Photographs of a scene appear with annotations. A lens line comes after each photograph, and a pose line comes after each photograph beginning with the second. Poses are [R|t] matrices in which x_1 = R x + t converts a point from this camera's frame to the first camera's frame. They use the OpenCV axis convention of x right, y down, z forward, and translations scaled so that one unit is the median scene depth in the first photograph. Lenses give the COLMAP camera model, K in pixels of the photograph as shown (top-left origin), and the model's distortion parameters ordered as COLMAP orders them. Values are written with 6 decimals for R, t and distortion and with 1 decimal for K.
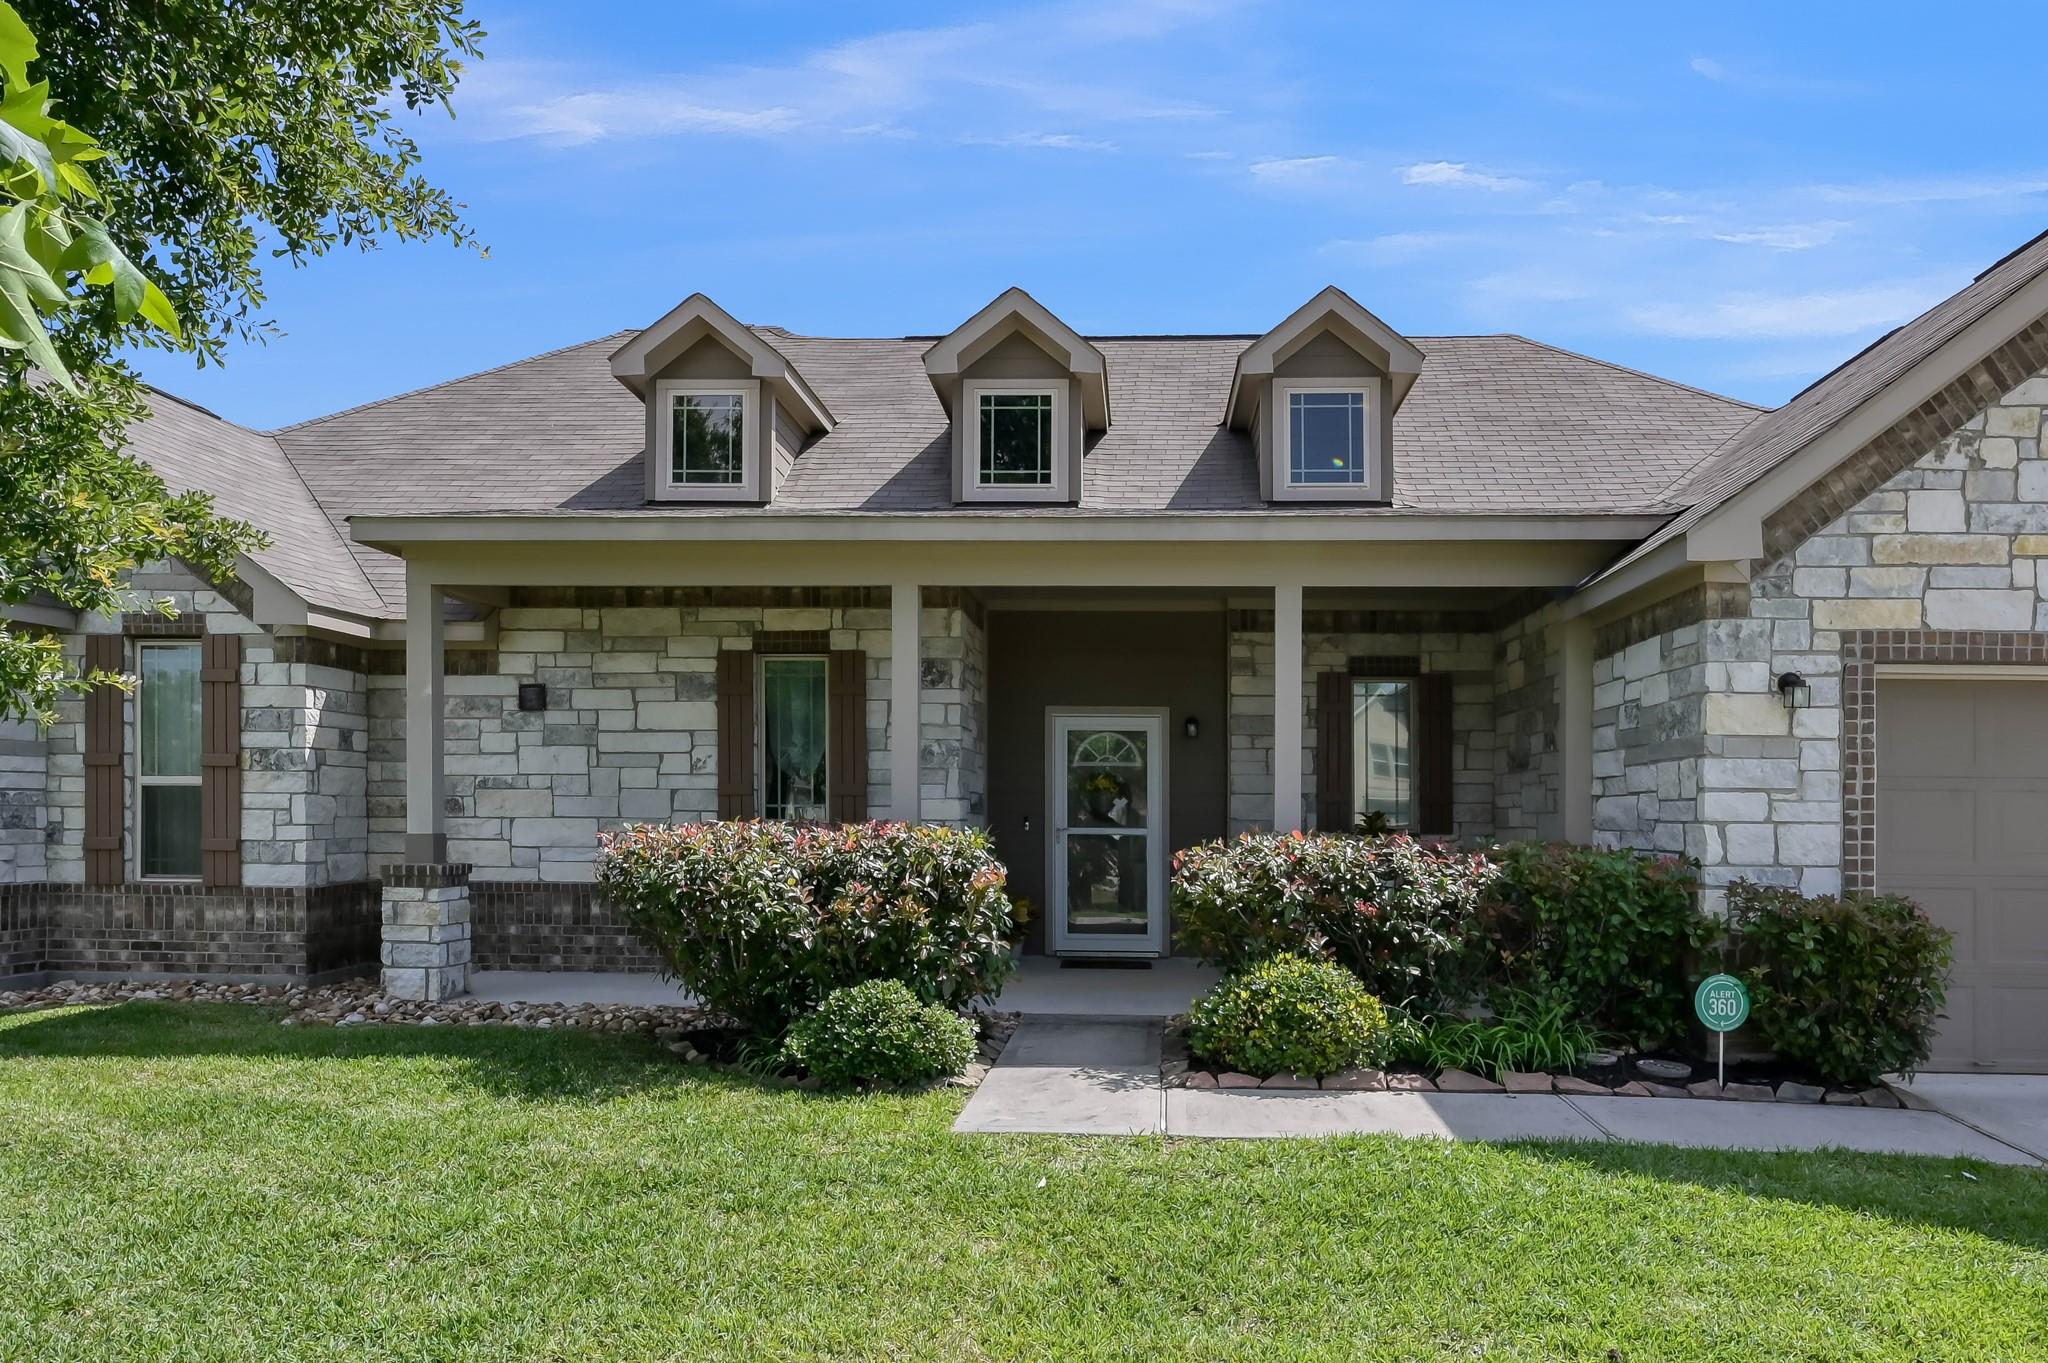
lens RADIAL K [[815.2, 0, 1024.0], [0, 815.2, 681.5], [0, 0, 1]] dist [-0.000326, 0.000019]
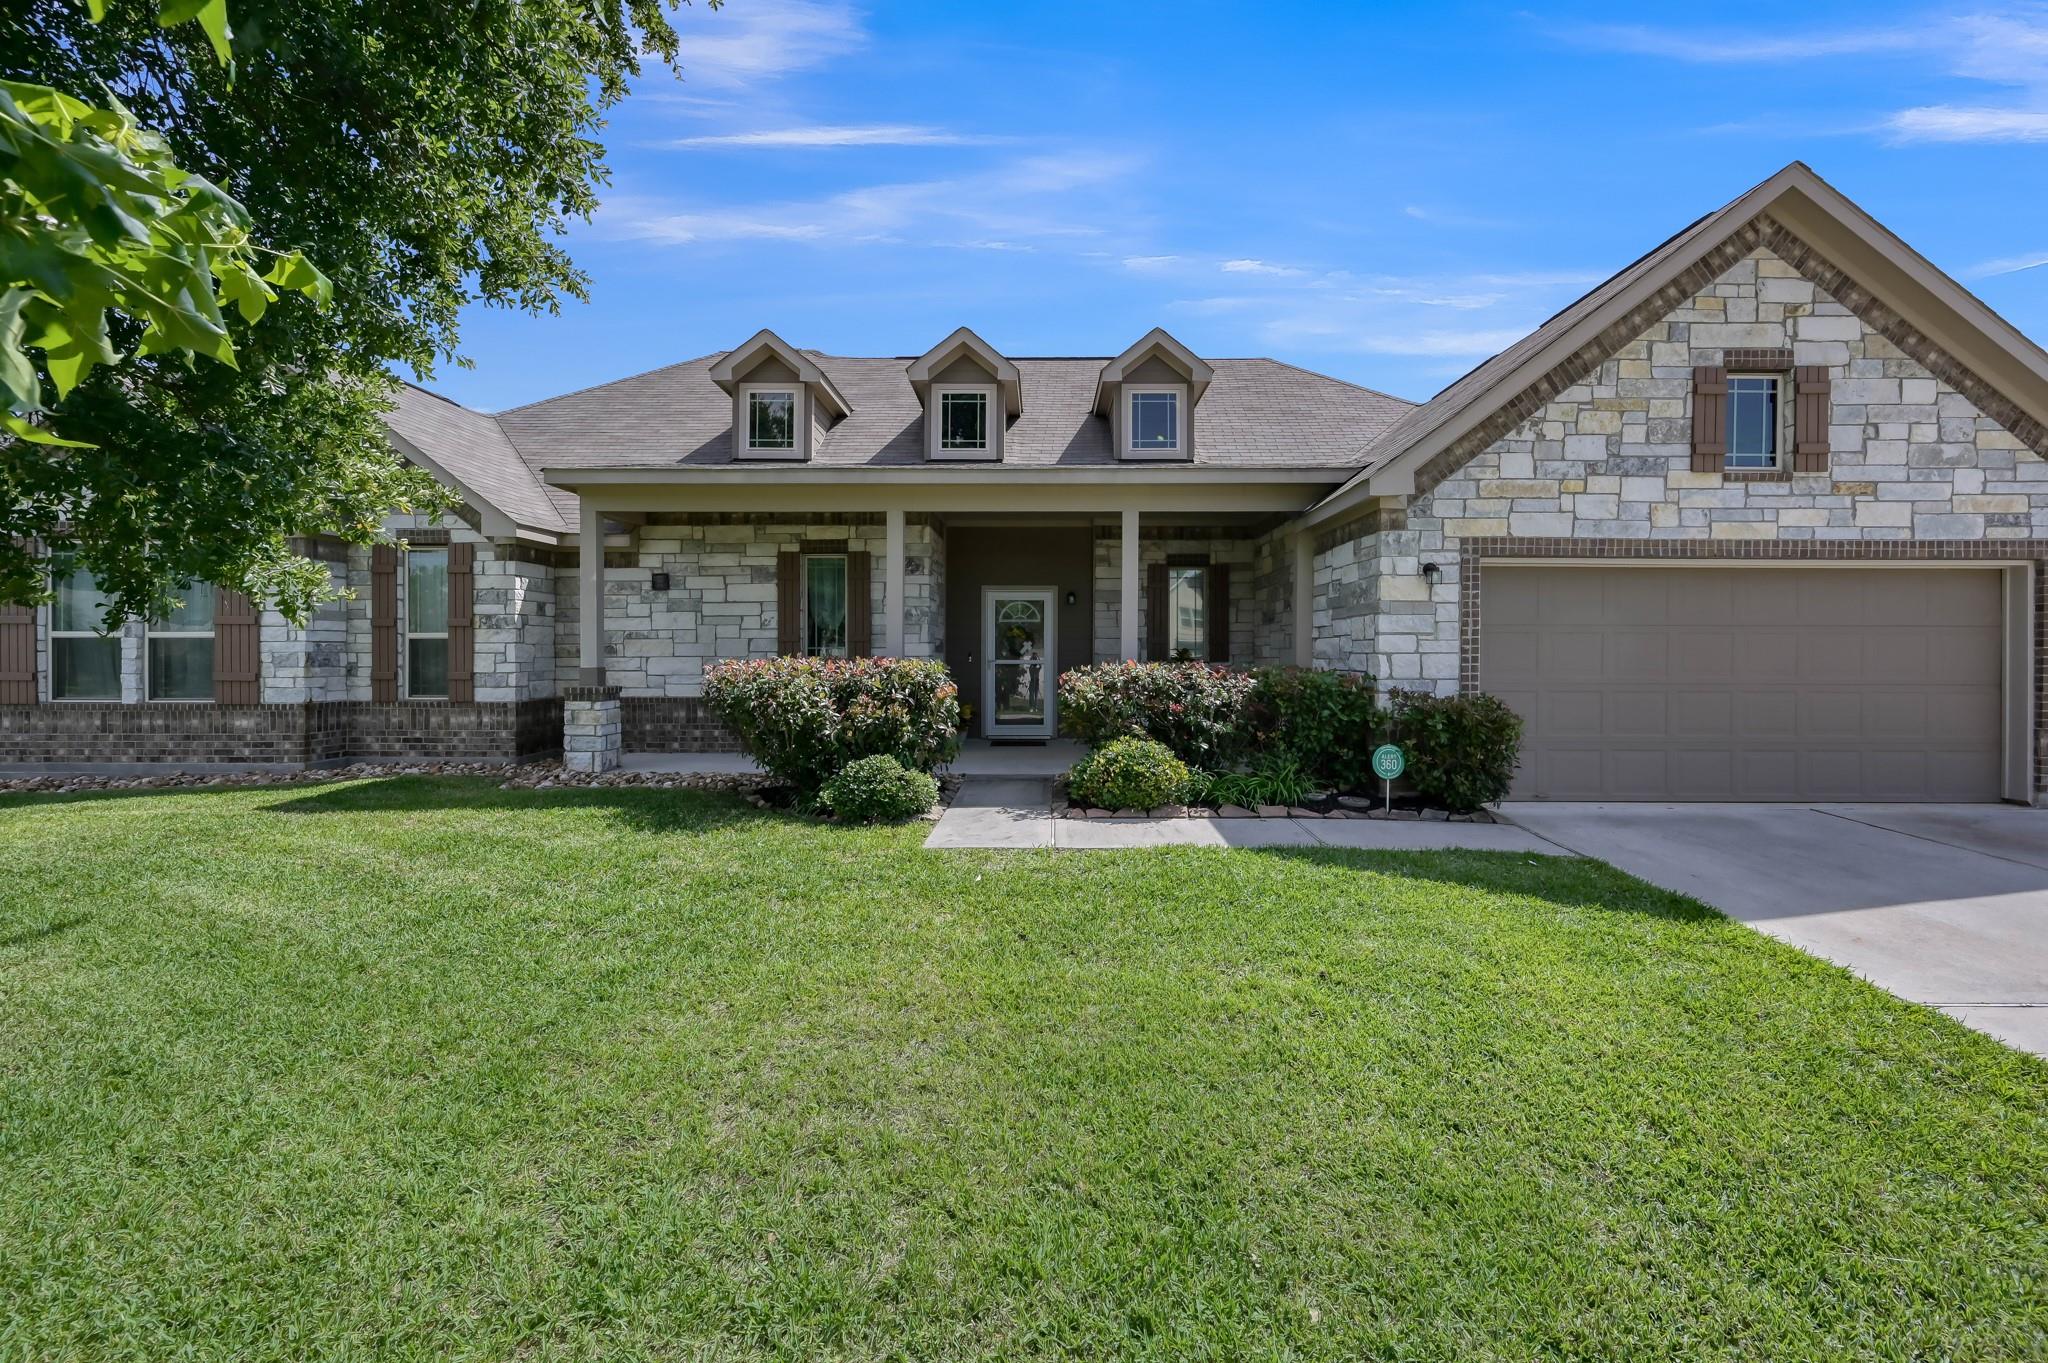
lens RADIAL K [[815.2, 0, 1024.0], [0, 815.2, 681.5], [0, 0, 1]] dist [-0.000326, 0.000019]
pose [[0.999964, 0.001749, 0.008330, 0.096817], [-0.001699, 0.999980, -0.006033, 0.229395], [-0.008340, 0.006018, 0.999947, -0.614678]]
